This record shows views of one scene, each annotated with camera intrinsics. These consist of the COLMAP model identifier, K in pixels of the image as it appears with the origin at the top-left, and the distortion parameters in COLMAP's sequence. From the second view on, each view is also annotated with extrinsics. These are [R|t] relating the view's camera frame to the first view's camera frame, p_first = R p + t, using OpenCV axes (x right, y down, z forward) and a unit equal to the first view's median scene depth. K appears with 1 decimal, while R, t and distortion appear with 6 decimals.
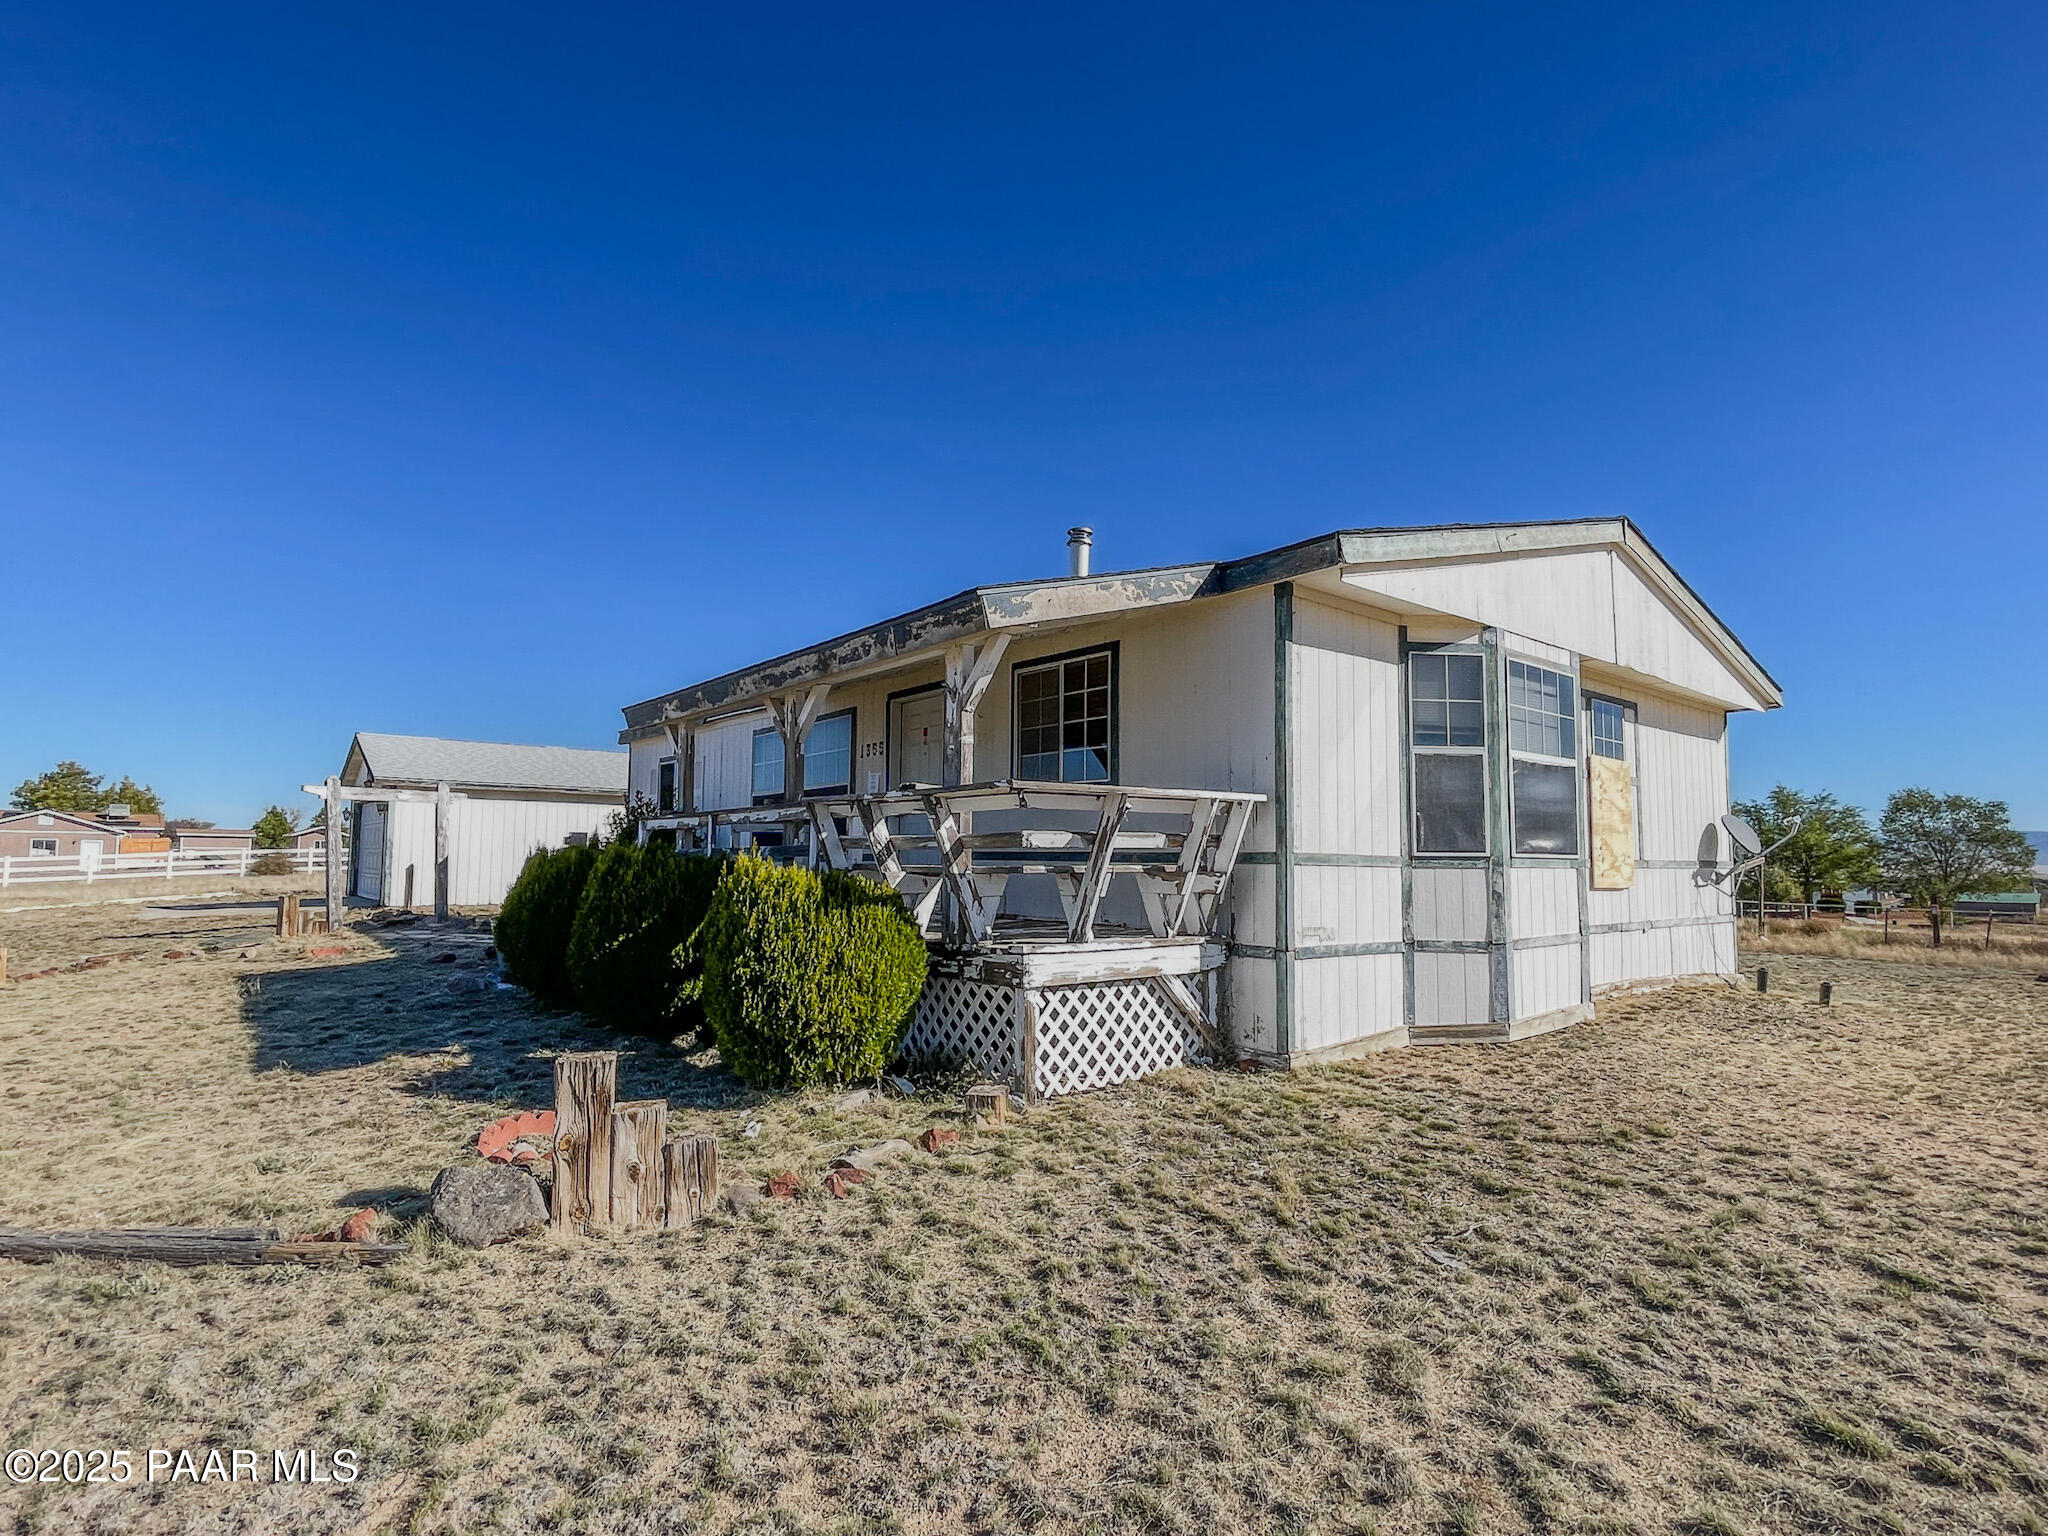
lens RADIAL K [[1023.8, 0, 1024.0], [0, 1023.8, 768.0], [0, 0, 1]] dist [0.004191, -0.000006]
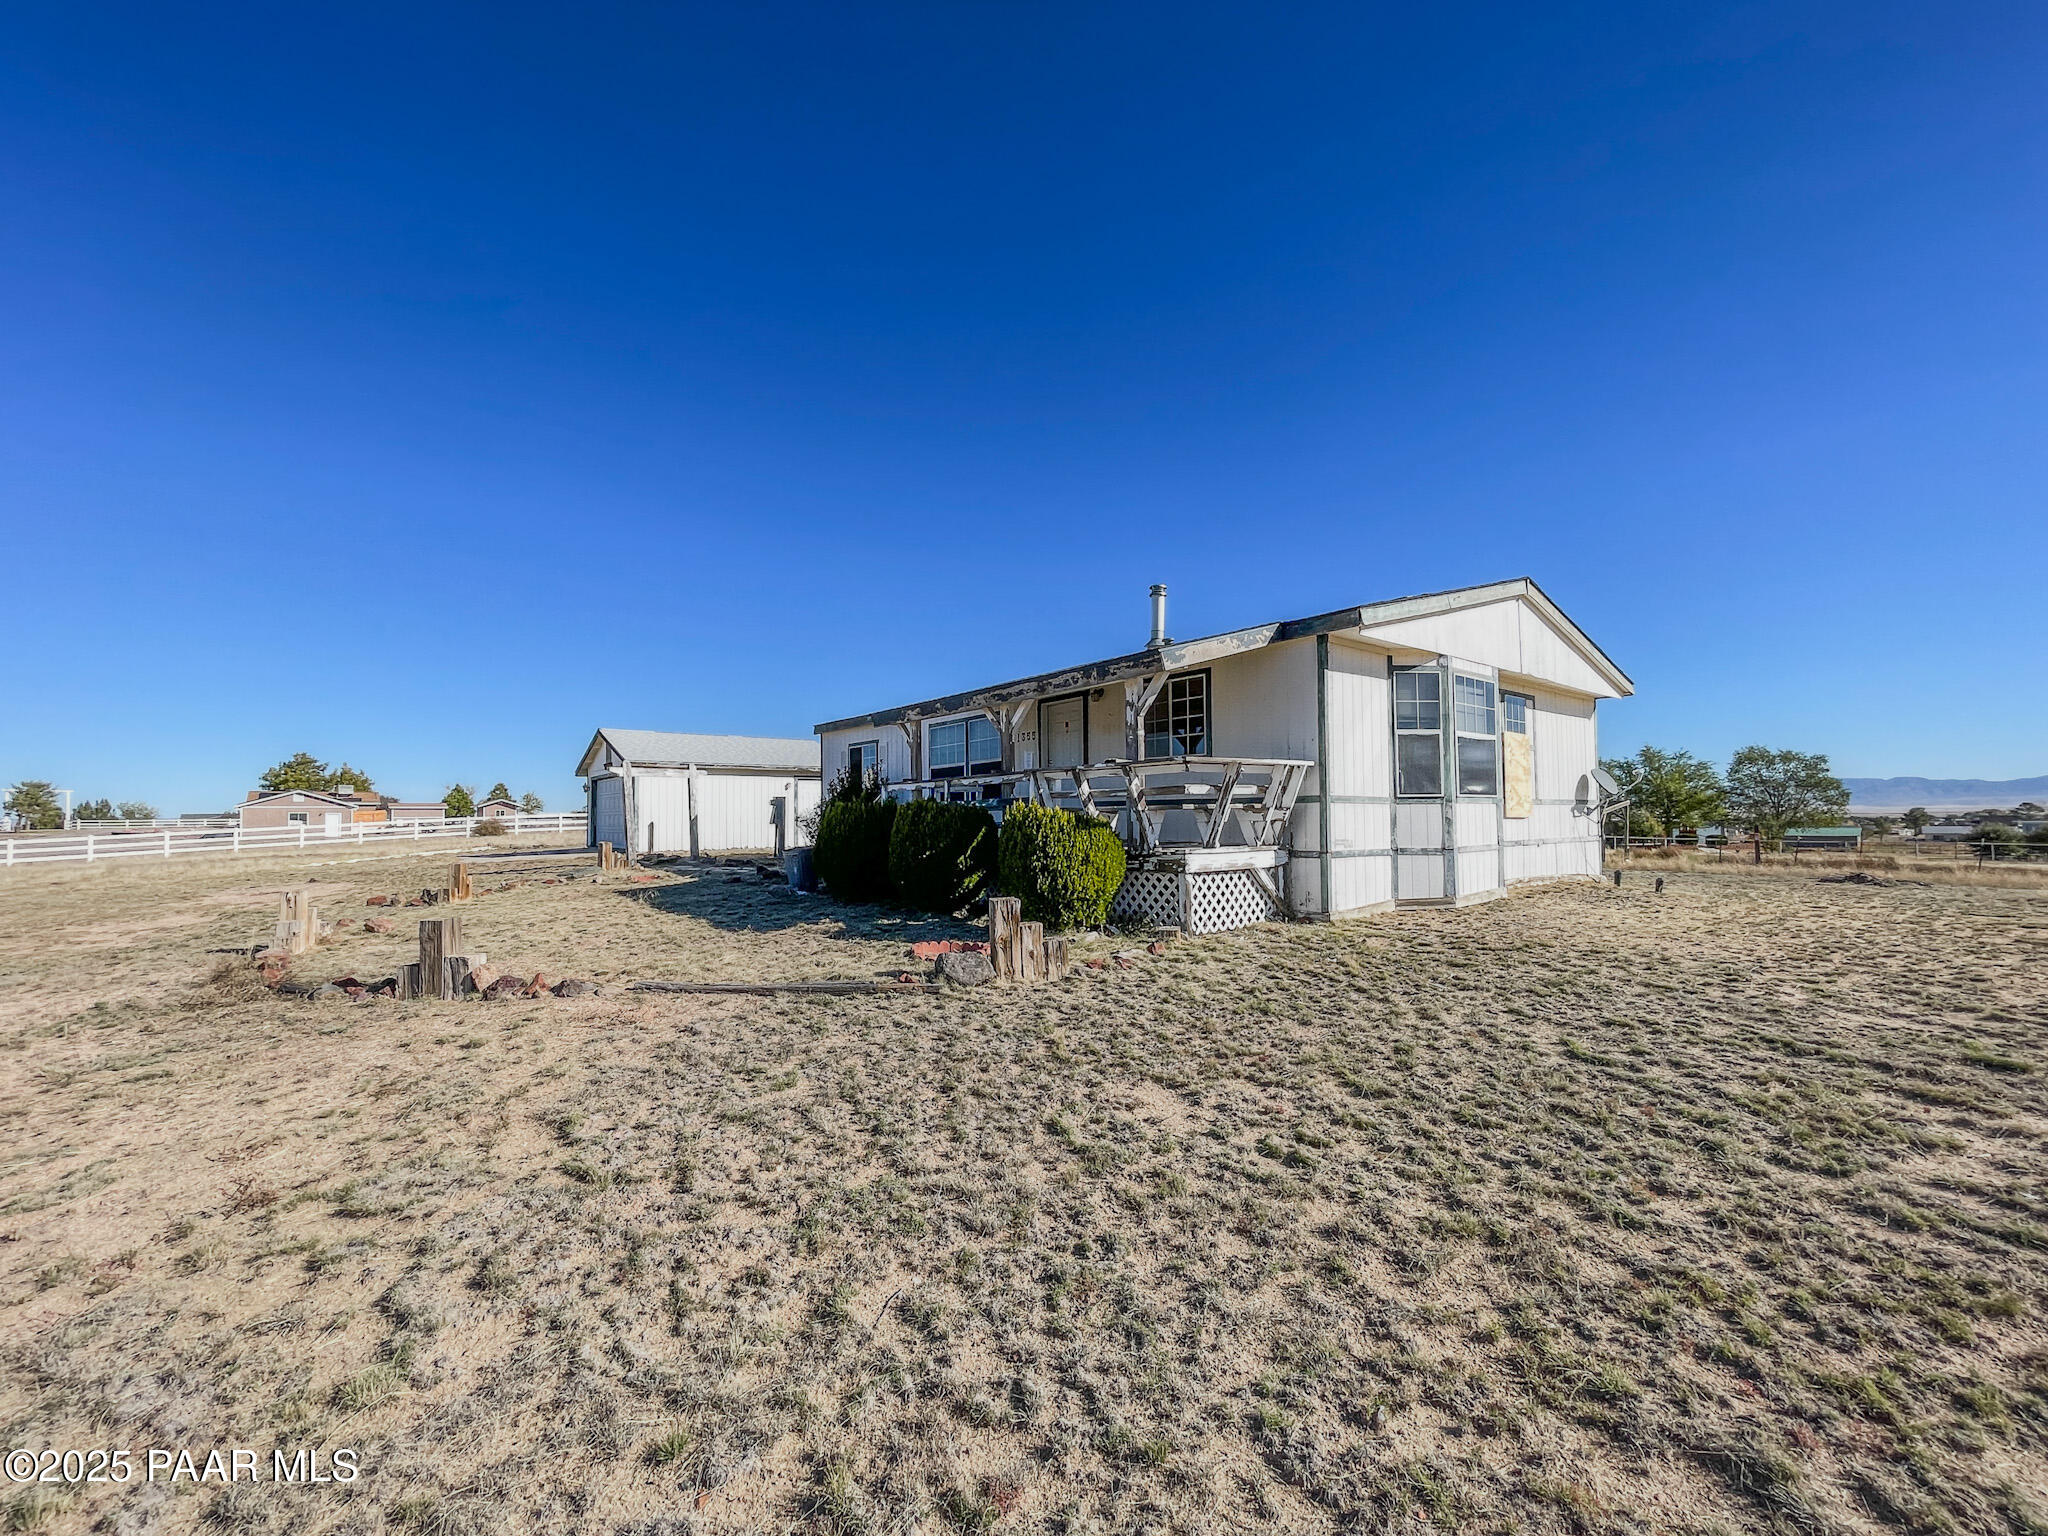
lens RADIAL K [[815.9, 0, 1020.9], [0, 815.9, 777.7], [0, 0, 1]] dist [-0.000287, -0.000066]
pose [[0.999582, -0.018820, -0.021929, -0.211168], [0.019732, 0.998917, 0.042144, -0.013034], [0.021112, -0.042559, 0.998871, -0.346451]]
